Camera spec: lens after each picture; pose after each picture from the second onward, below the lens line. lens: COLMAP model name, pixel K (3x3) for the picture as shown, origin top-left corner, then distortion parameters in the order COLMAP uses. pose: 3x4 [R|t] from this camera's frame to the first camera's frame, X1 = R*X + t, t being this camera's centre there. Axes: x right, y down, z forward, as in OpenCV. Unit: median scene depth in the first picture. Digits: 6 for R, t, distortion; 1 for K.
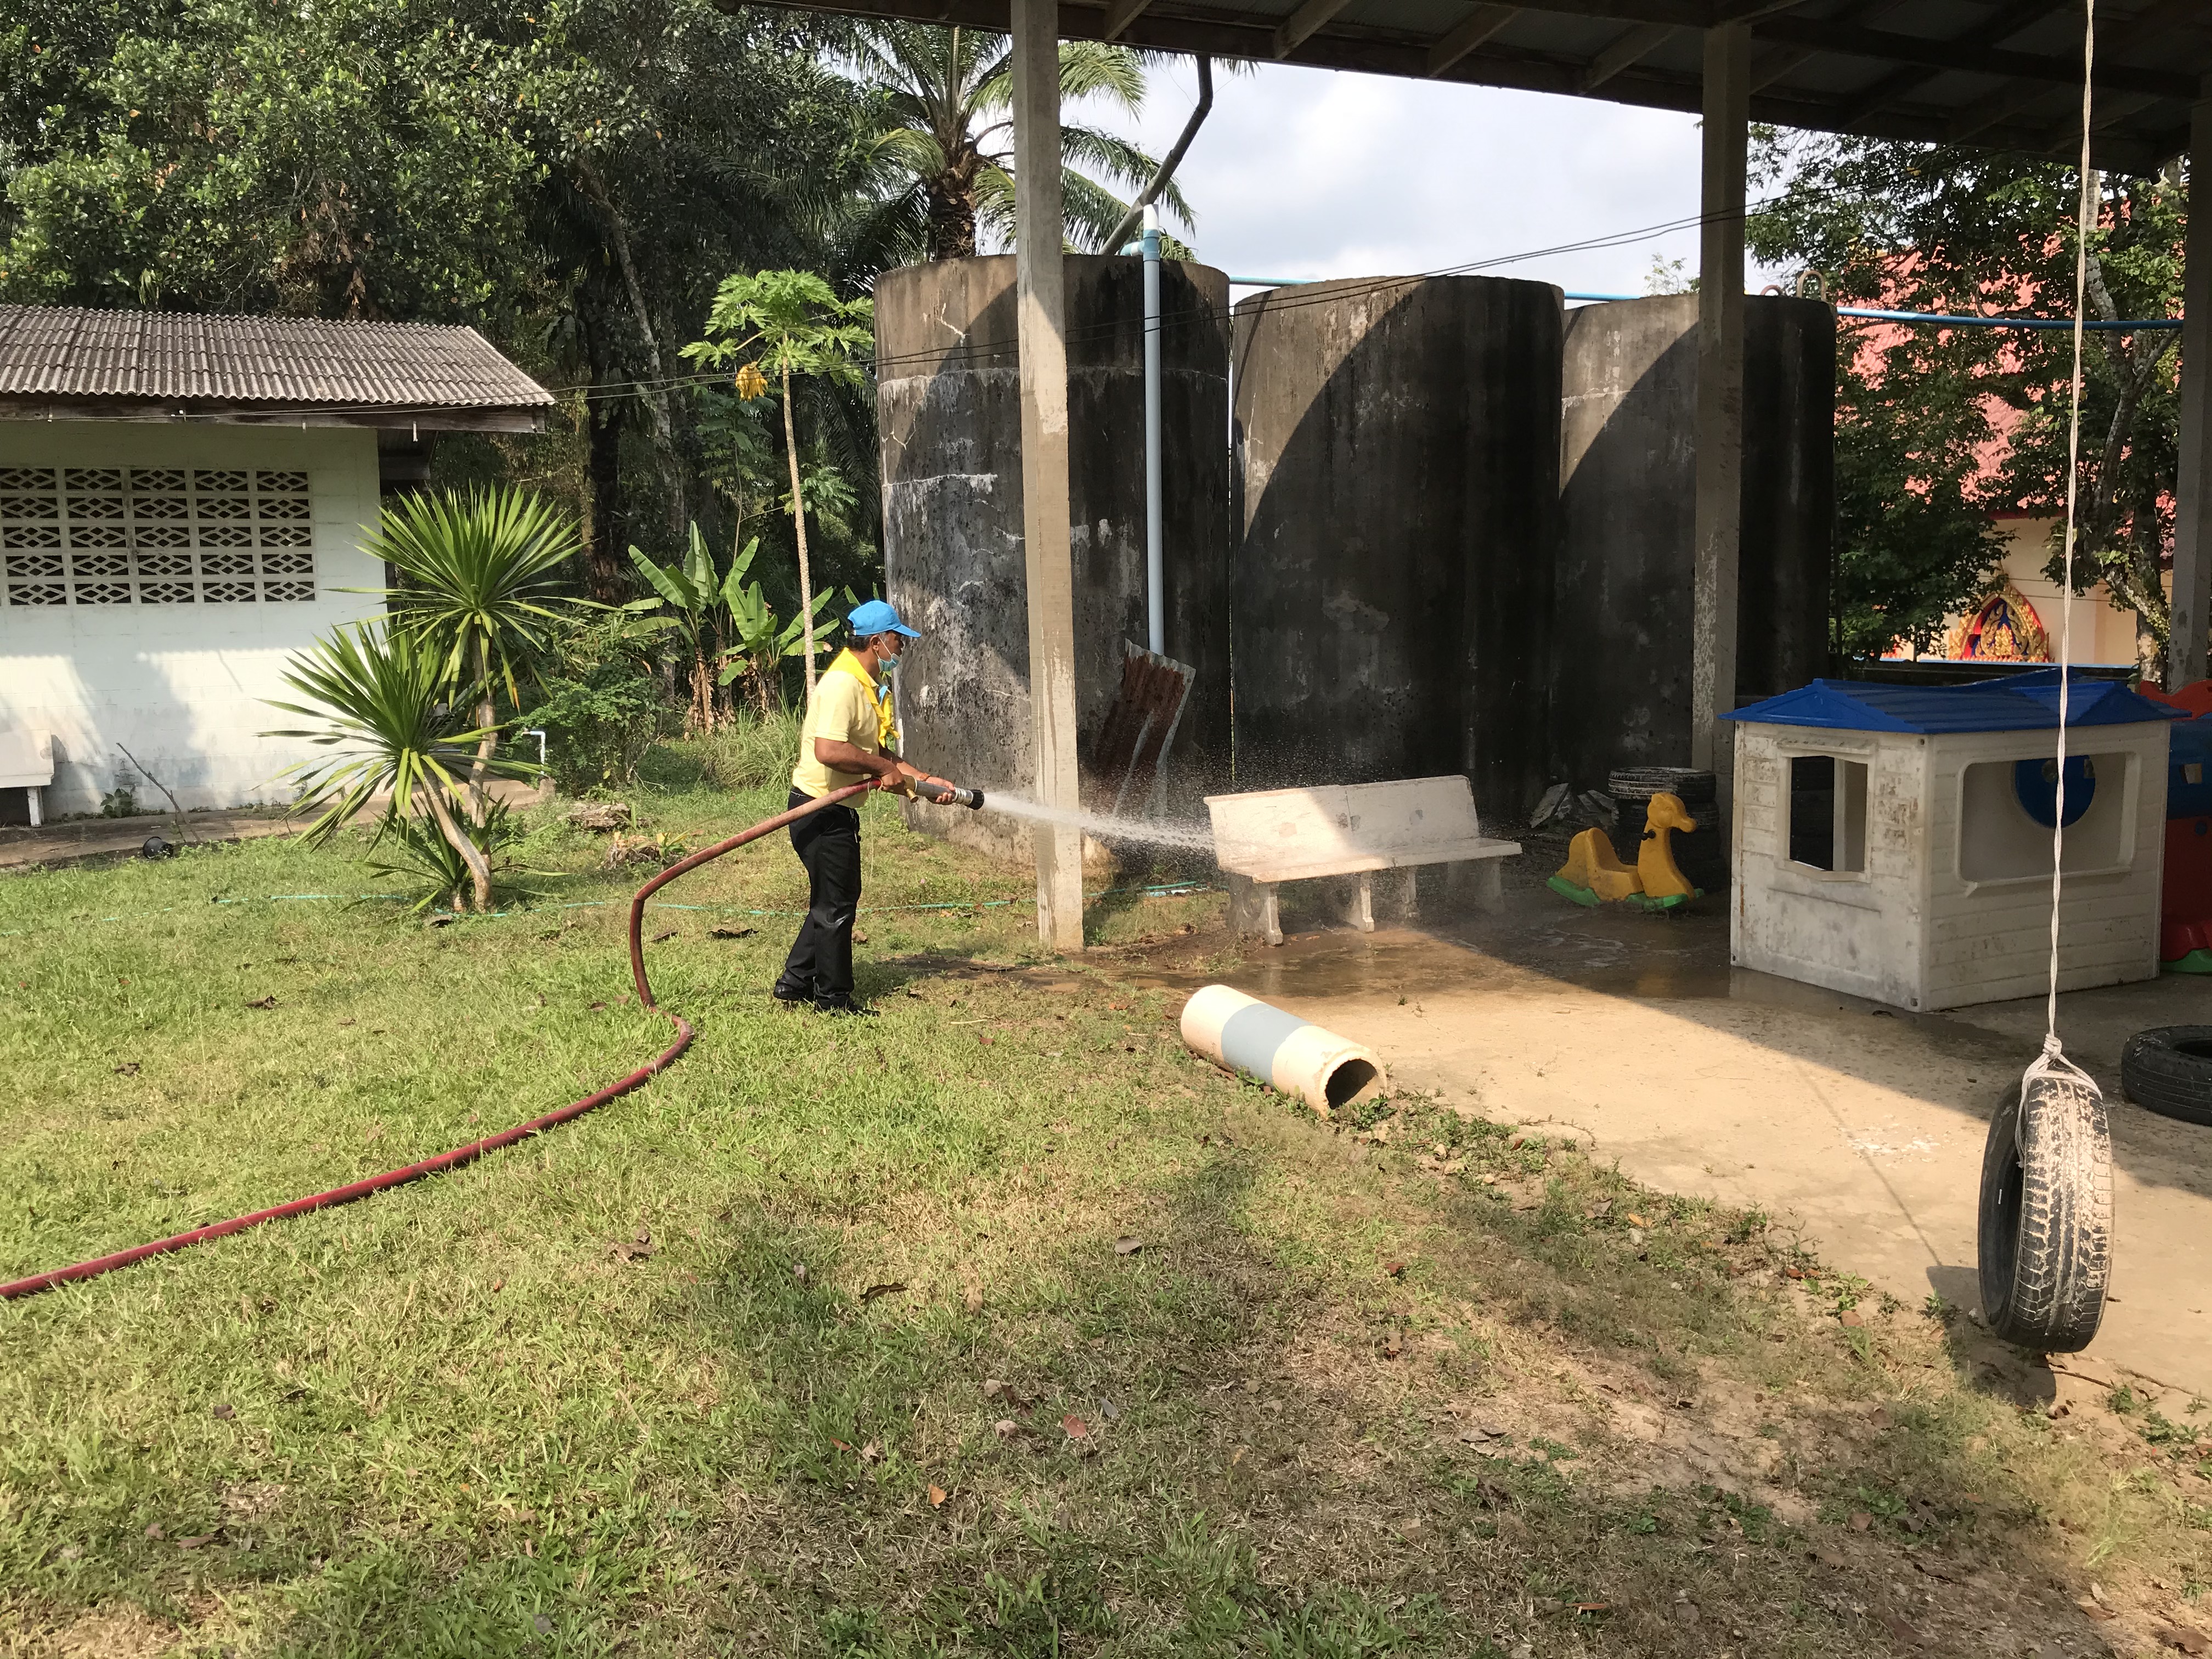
lens RADIAL K [[1807.3, 0, 1081.8], [0, 1807.3, 836.0], [0, 0, 1]] dist [0.012919, -0.007179]
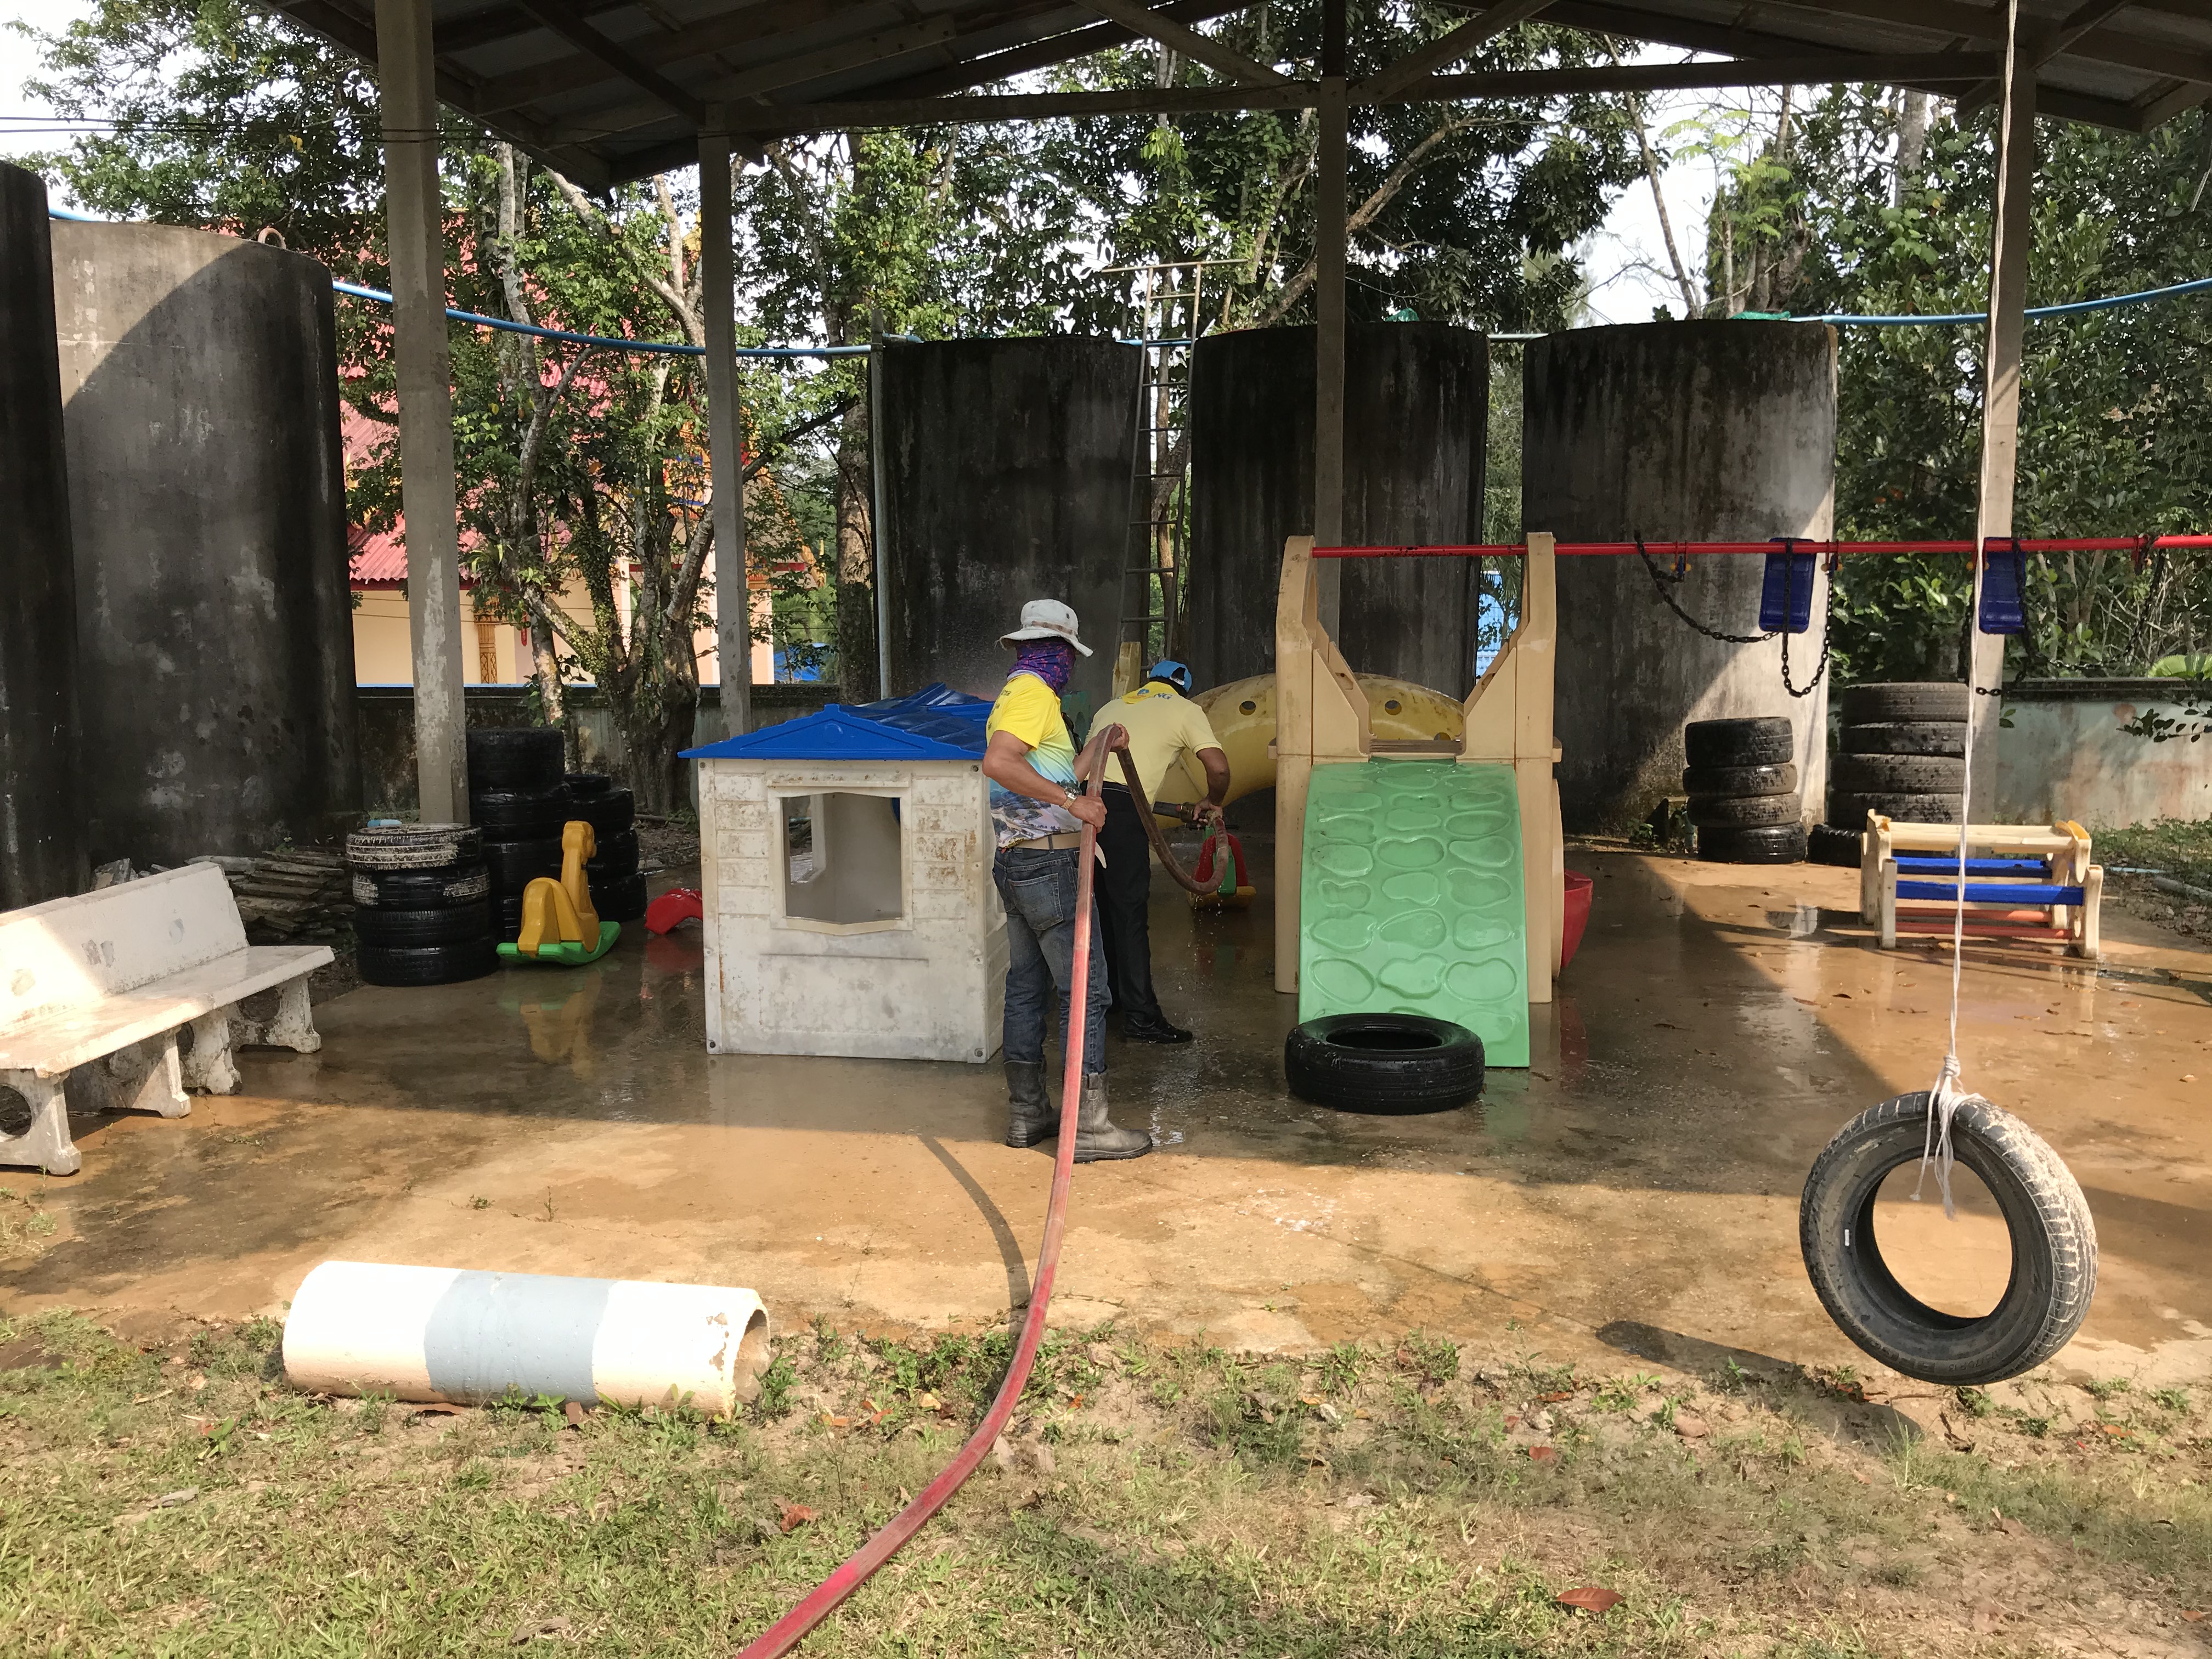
lens RADIAL K [[1807.3, 0, 1081.8], [0, 1807.3, 836.0], [0, 0, 1]] dist [0.012919, -0.007179]
pose [[0.529417, -0.099026, 0.842562, -0.239366], [0.109357, 0.992844, 0.047976, -0.048629], [-0.841284, 0.066741, 0.536458, 0.412579]]
